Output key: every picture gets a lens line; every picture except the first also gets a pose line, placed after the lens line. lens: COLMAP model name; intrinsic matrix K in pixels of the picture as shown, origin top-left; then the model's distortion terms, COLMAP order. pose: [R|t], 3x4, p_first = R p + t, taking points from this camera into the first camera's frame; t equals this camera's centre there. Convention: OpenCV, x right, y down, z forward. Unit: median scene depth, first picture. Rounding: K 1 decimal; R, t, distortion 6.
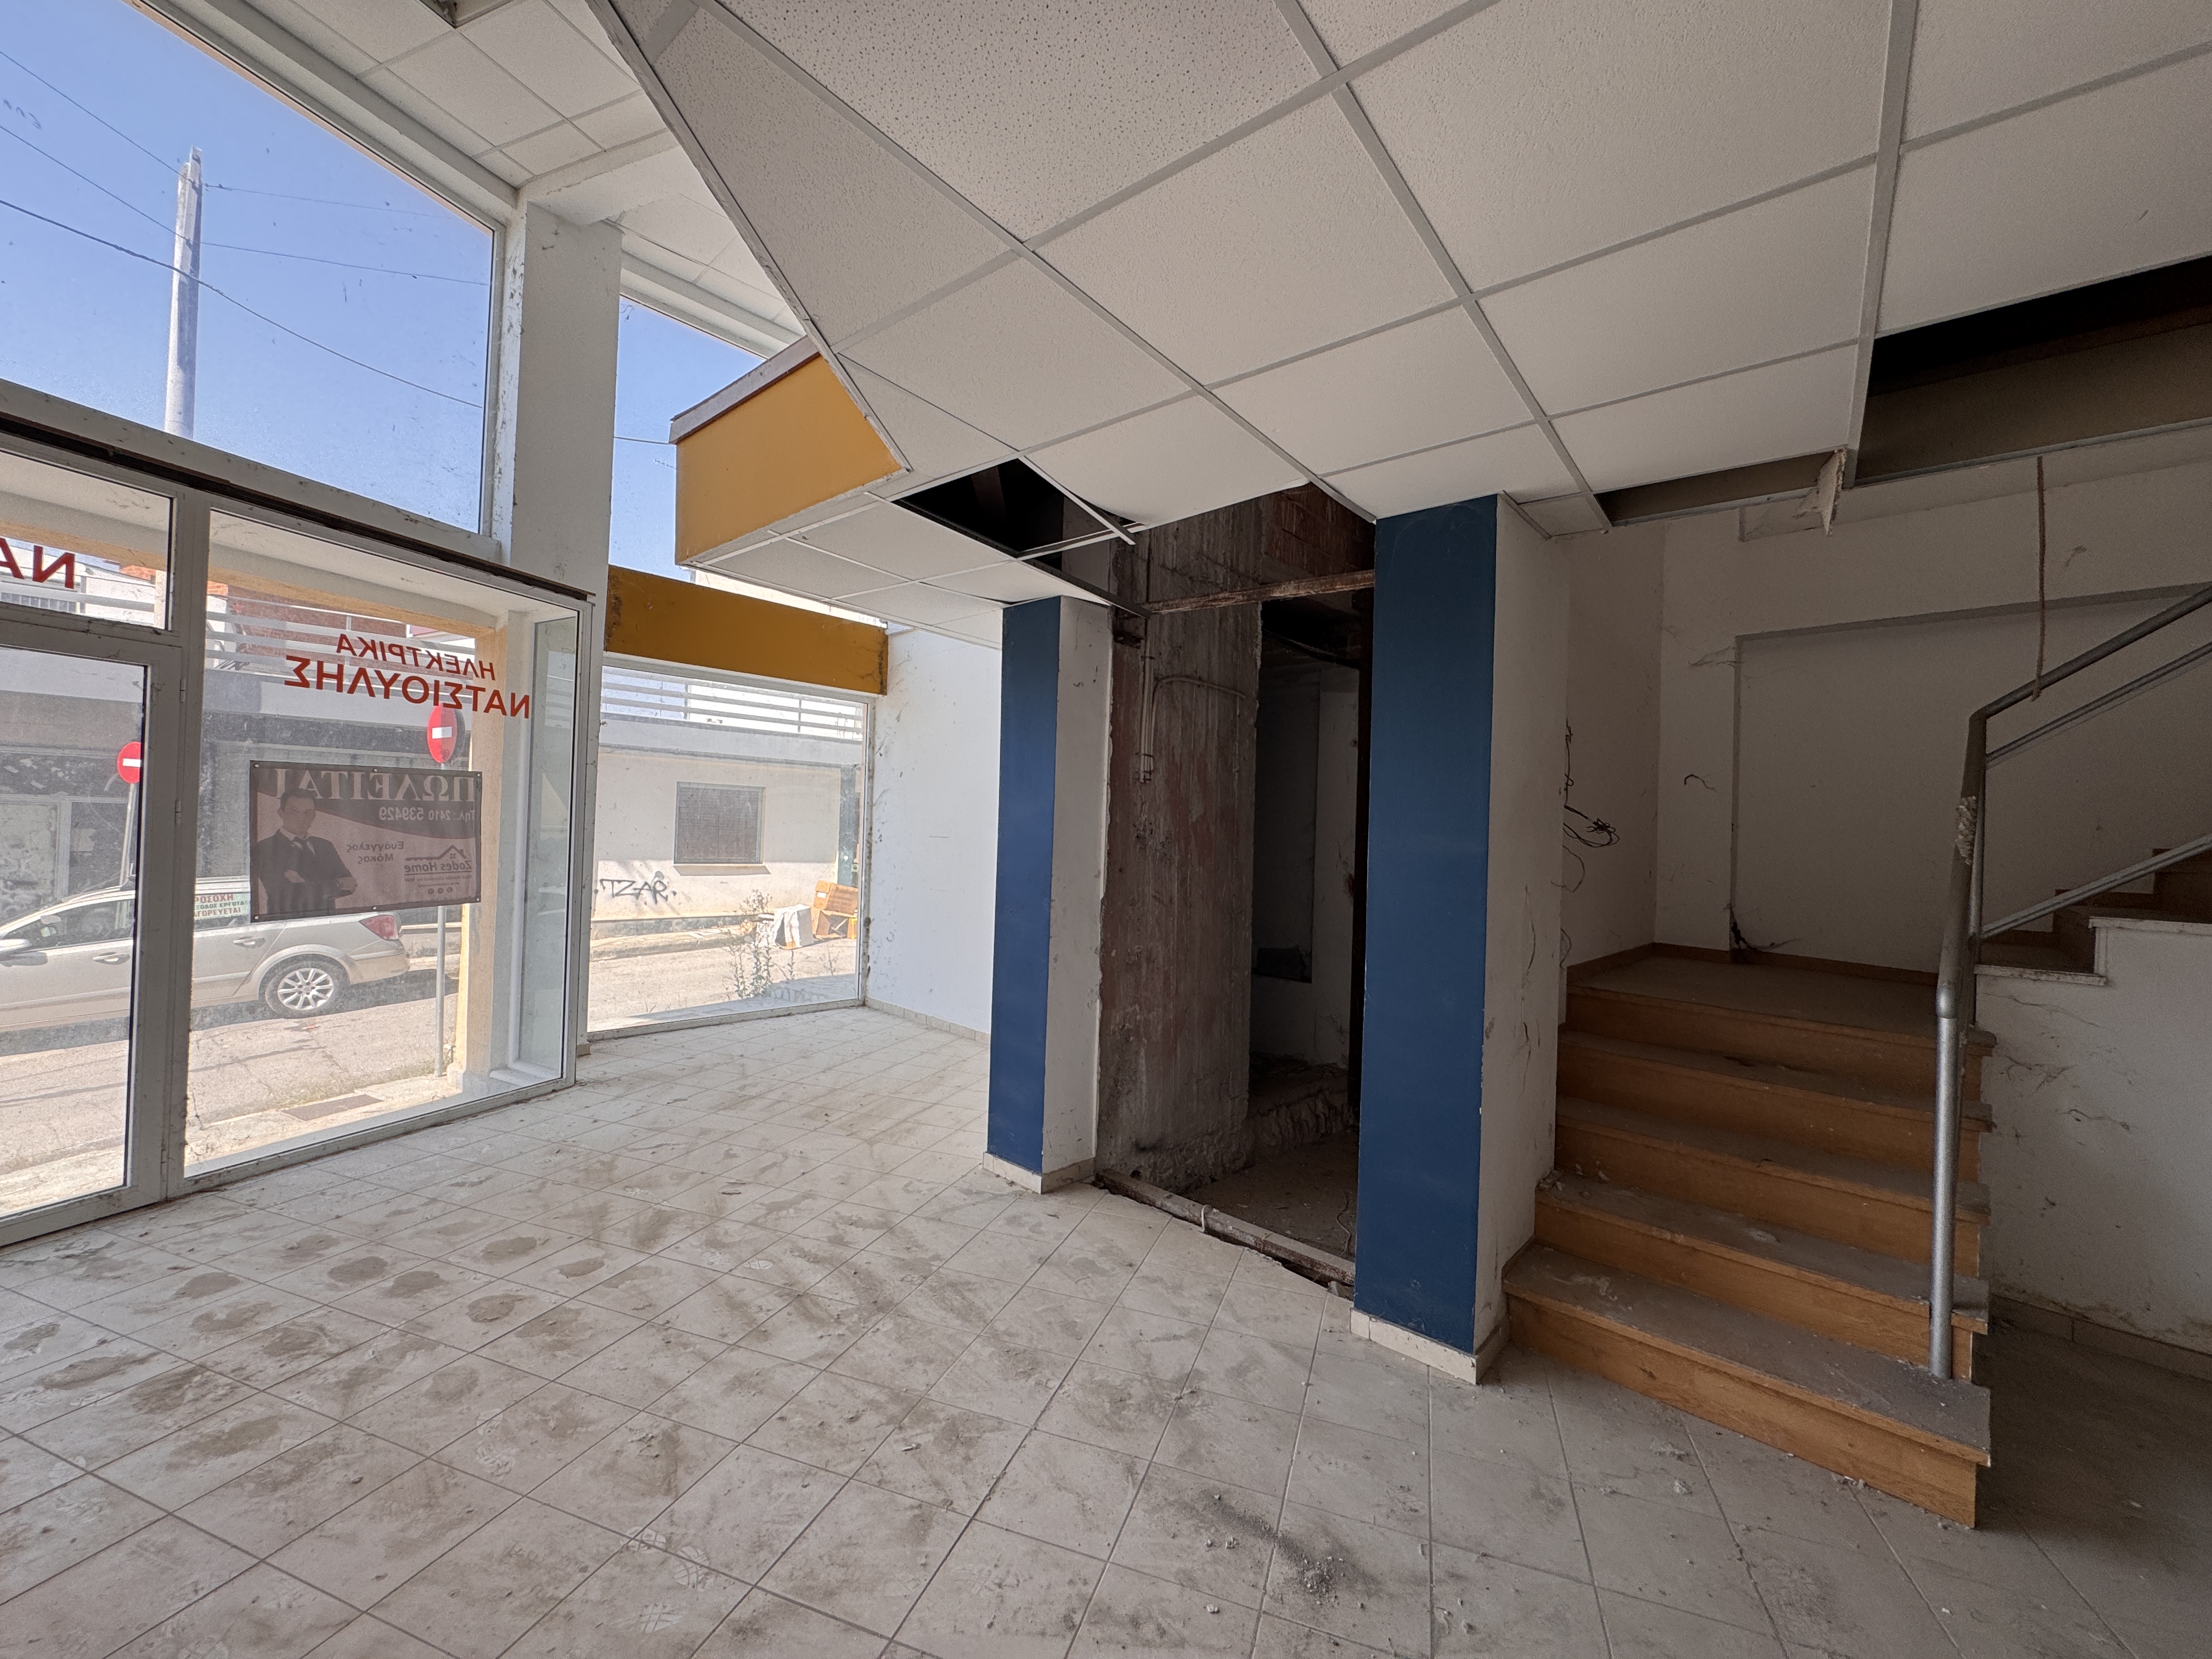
lens RADIAL K [[880.9, 0, 1100.3], [0, 880.9, 828.5], [0, 0, 1]] dist [-0.003547, 0.000683]
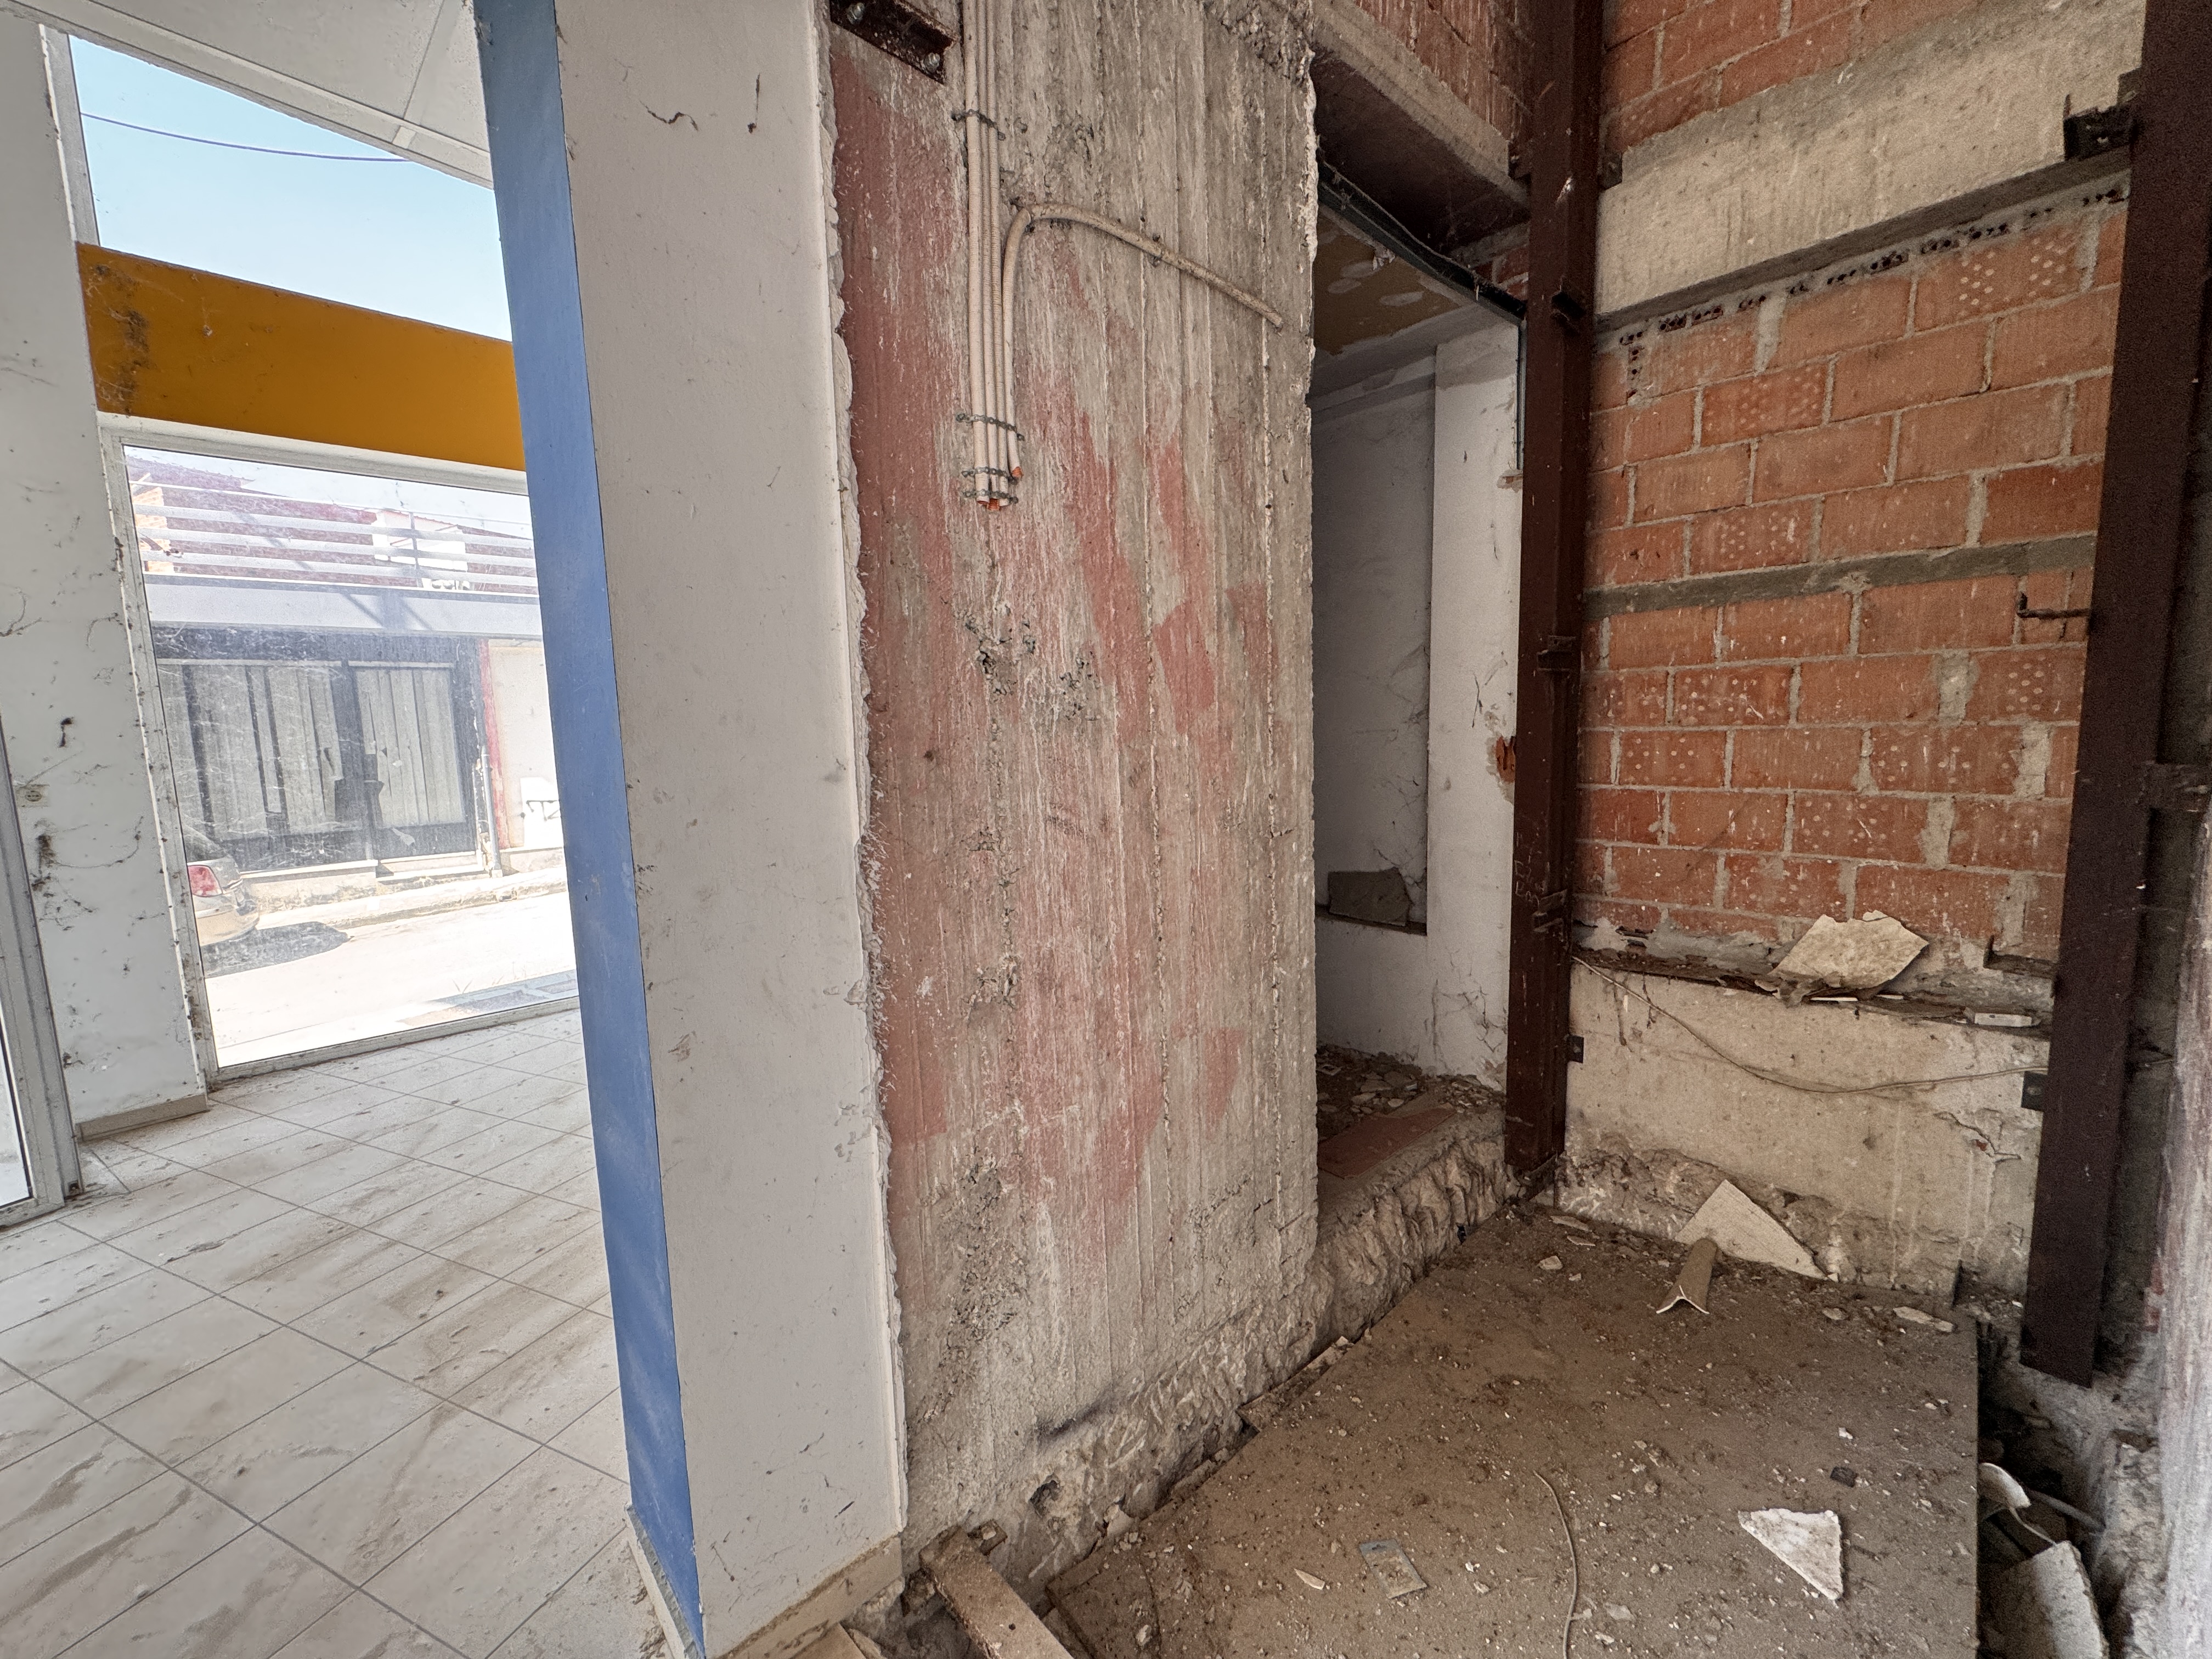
lens RADIAL K [[880.9, 0, 1100.3], [0, 880.9, 828.5], [0, 0, 1]] dist [-0.003547, 0.000683]
pose [[0.995931, -0.052016, -0.073597, 0.103776], [0.061161, 0.989884, 0.128023, 0.031739], [0.066194, -0.132003, 0.989037, 0.586192]]
